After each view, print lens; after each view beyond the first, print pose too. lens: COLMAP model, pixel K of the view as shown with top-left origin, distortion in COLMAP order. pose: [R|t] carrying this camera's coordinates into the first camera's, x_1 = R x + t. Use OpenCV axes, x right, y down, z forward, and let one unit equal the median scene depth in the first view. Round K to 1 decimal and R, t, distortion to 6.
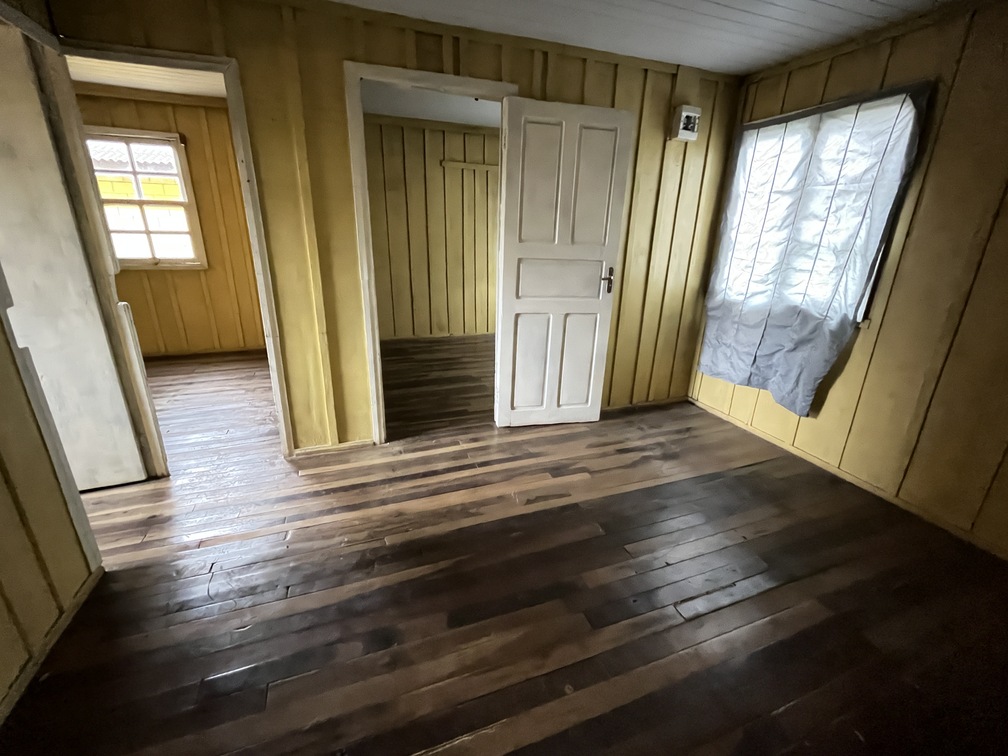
lens RADIAL K [[422.7, 0, 504.0], [0, 422.7, 378.0], [0, 0, 1]] dist [-0.001854, -0.000268]
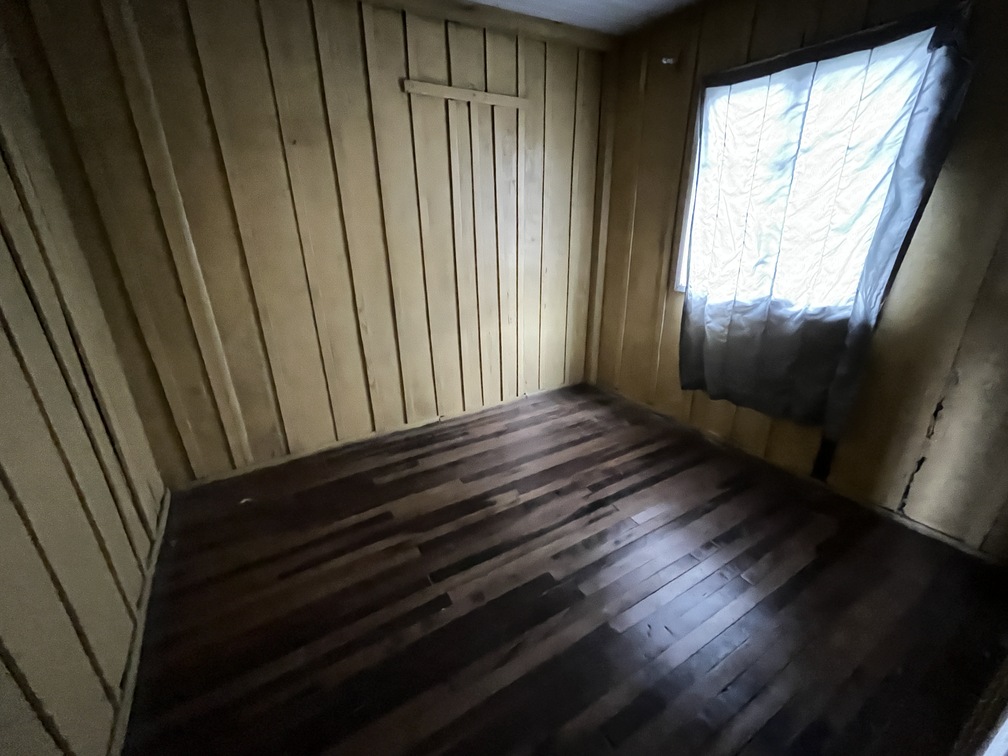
lens RADIAL K [[422.7, 0, 504.0], [0, 422.7, 378.0], [0, 0, 1]] dist [-0.001854, -0.000268]
pose [[0.982596, -0.102467, 0.154938, -0.146559], [0.095520, 0.994086, 0.051659, -0.204090], [-0.159316, -0.035960, 0.986573, 0.520053]]
